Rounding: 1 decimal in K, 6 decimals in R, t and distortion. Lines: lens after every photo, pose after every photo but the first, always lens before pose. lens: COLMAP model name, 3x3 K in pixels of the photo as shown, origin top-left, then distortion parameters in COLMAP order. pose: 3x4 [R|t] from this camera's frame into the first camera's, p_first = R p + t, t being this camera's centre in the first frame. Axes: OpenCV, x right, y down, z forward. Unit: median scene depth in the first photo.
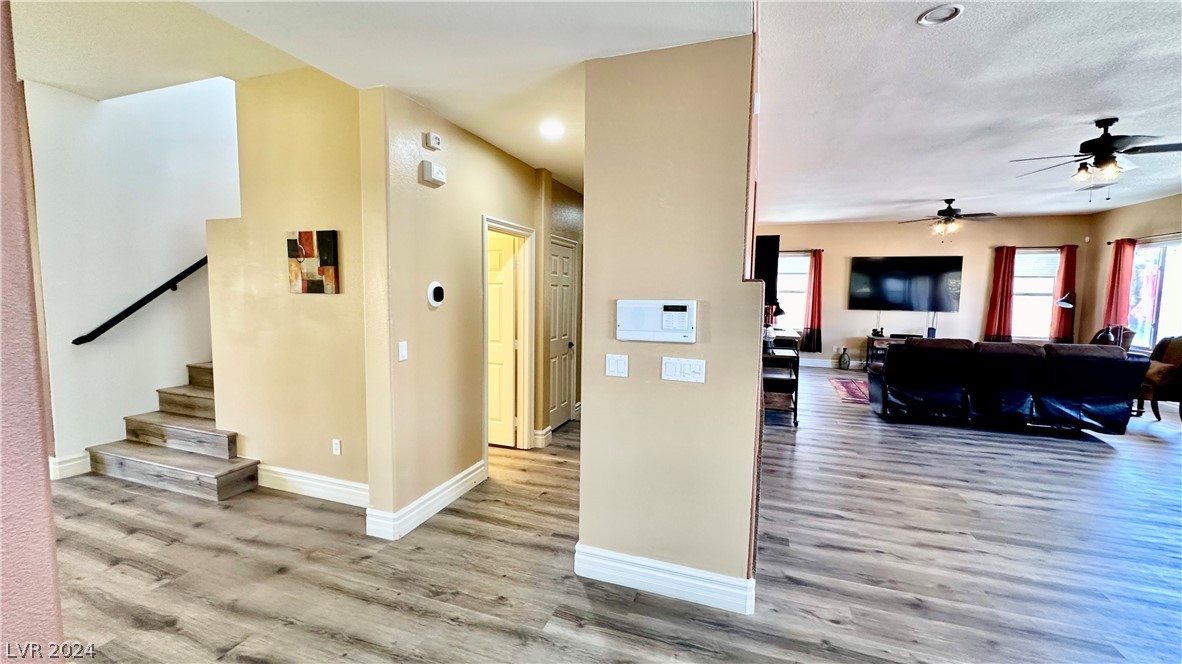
lens RADIAL K [[472.1, 0, 591.0], [0, 472.1, 332.0], [0, 0, 1]] dist [-0.001311, 0.000207]
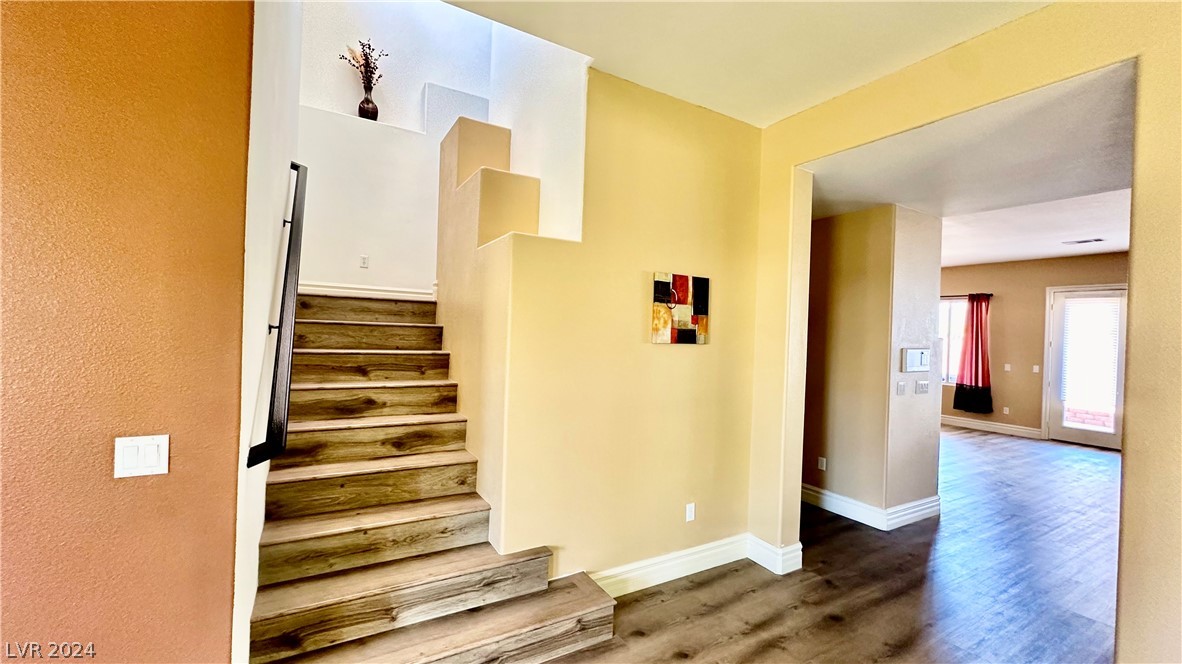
lens RADIAL K [[472.1, 0, 591.0], [0, 472.1, 332.0], [0, 0, 1]] dist [-0.001311, 0.000207]
pose [[0.645869, 0.006485, 0.763421, -1.213908], [0.042678, 0.998094, -0.044585, -0.062476], [-0.762255, 0.061378, 0.644361, 0.481401]]
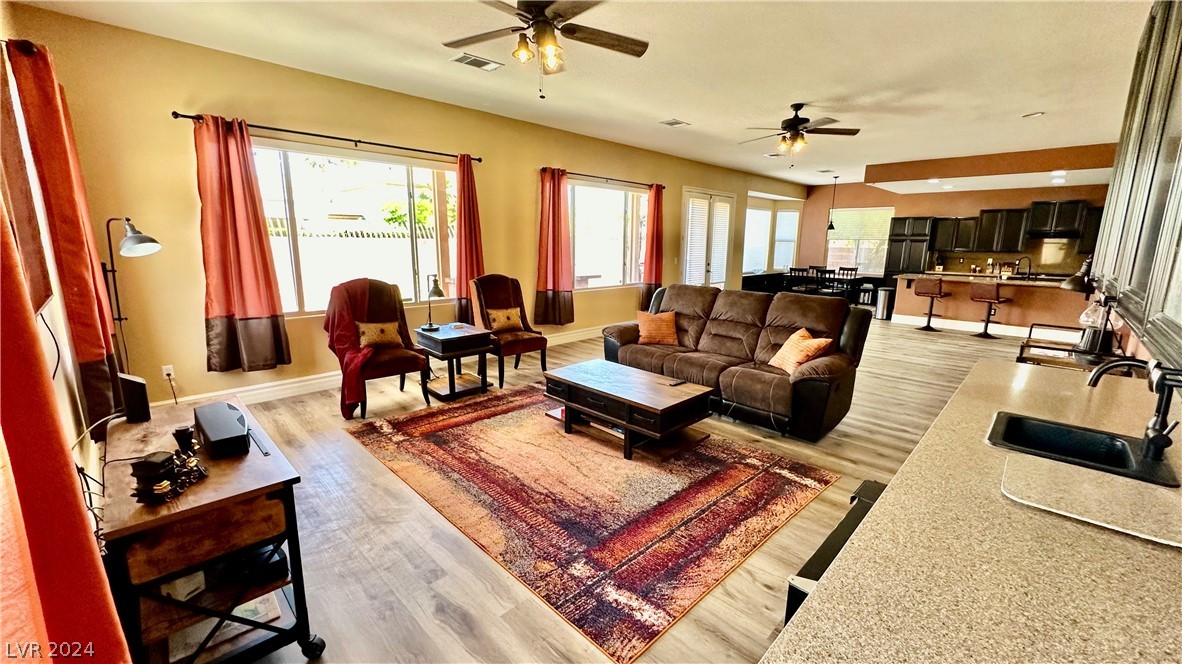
lens RADIAL K [[472.1, 0, 591.0], [0, 472.1, 332.0], [0, 0, 1]] dist [-0.001311, 0.000207]
pose [[-0.903585, -0.105866, 0.415123, 1.036543], [0.012458, 0.962084, 0.272469, -0.210897], [-0.428228, 0.251370, -0.868006, 2.641905]]
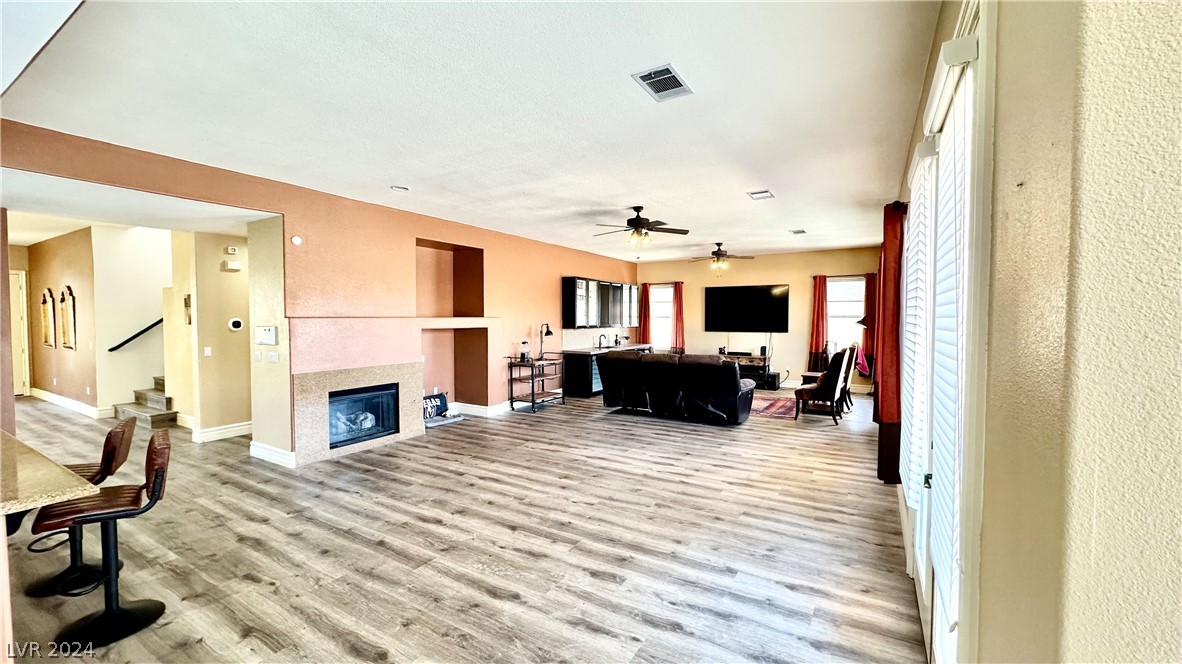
lens RADIAL K [[472.1, 0, 591.0], [0, 472.1, 332.0], [0, 0, 1]] dist [-0.001311, 0.000207]
pose [[0.979682, -0.009163, -0.200348, 1.295066], [-0.001890, 0.998490, -0.054909, 0.049297], [0.200548, 0.054172, 0.978185, -0.544992]]
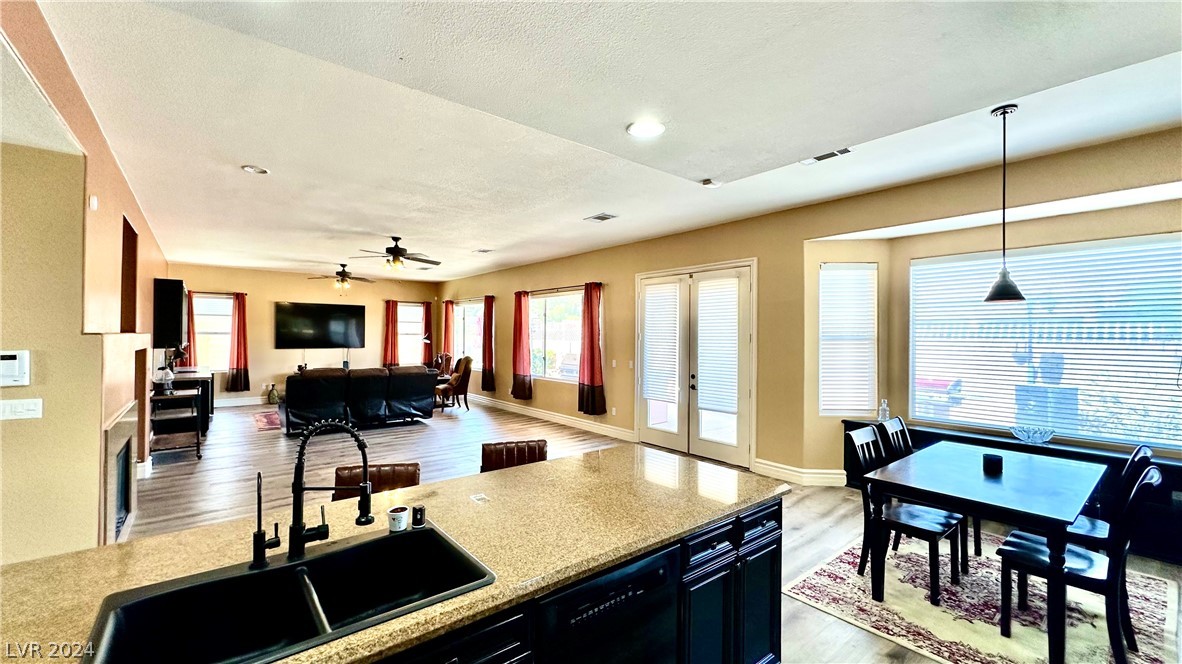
lens RADIAL K [[472.1, 0, 591.0], [0, 472.1, 332.0], [0, 0, 1]] dist [-0.001311, 0.000207]
pose [[0.517306, -0.005767, 0.855781, -0.039710], [0.073972, 0.996536, -0.038000, 0.023765], [-0.852597, 0.082961, 0.515941, -0.515825]]
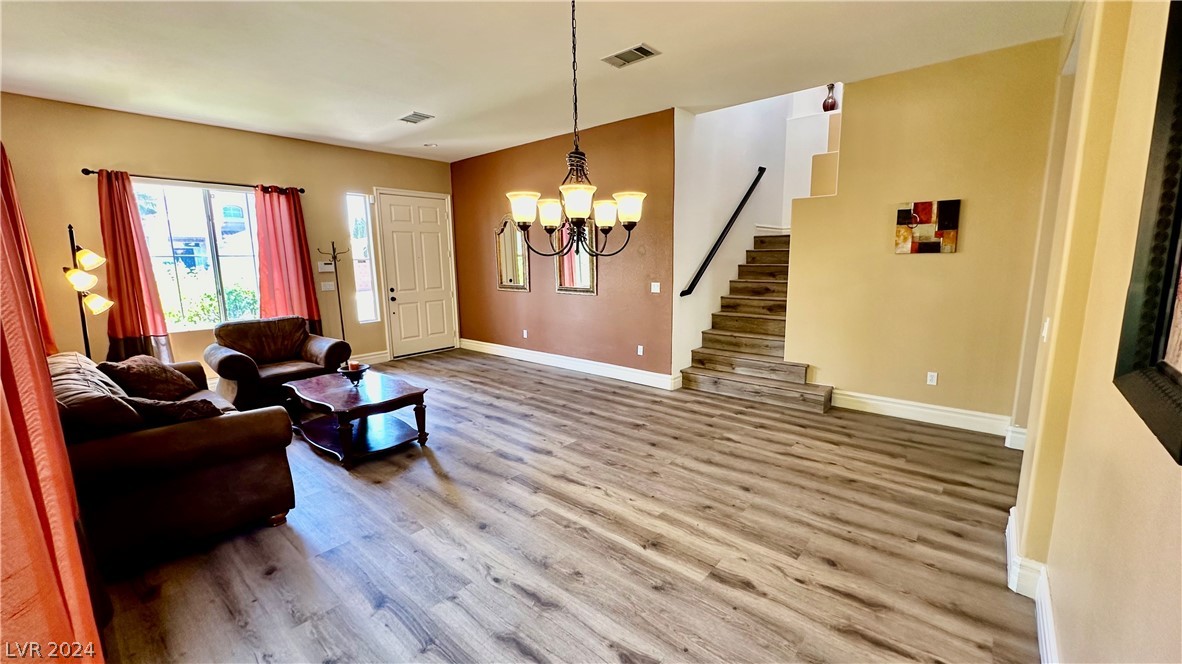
lens RADIAL K [[472.1, 0, 591.0], [0, 472.1, 332.0], [0, 0, 1]] dist [-0.001311, 0.000207]
pose [[0.930992, 0.028041, -0.363961, -0.824776], [-0.001297, 0.997293, 0.073518, 0.029284], [0.365037, -0.067973, 0.928508, -0.411047]]
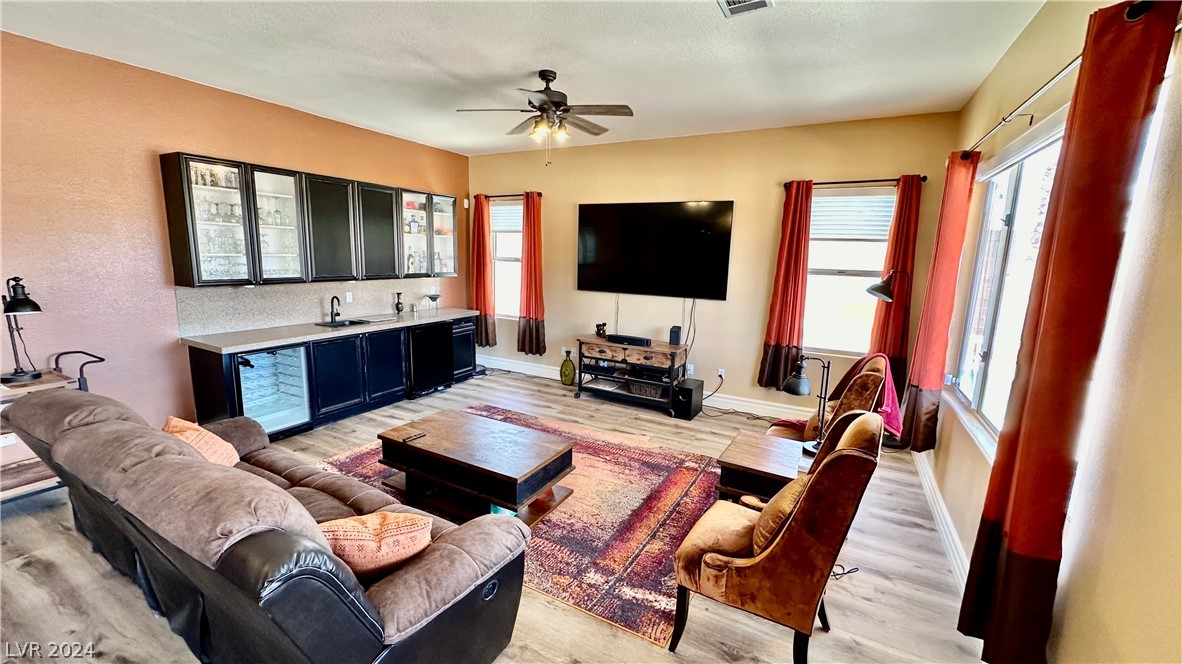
lens RADIAL K [[472.1, 0, 591.0], [0, 472.1, 332.0], [0, 0, 1]] dist [-0.001311, 0.000207]
pose [[0.988110, 0.039114, -0.148689, 1.696246], [-0.027107, 0.996269, 0.081934, -0.114138], [0.151339, -0.076930, 0.985484, 0.988178]]
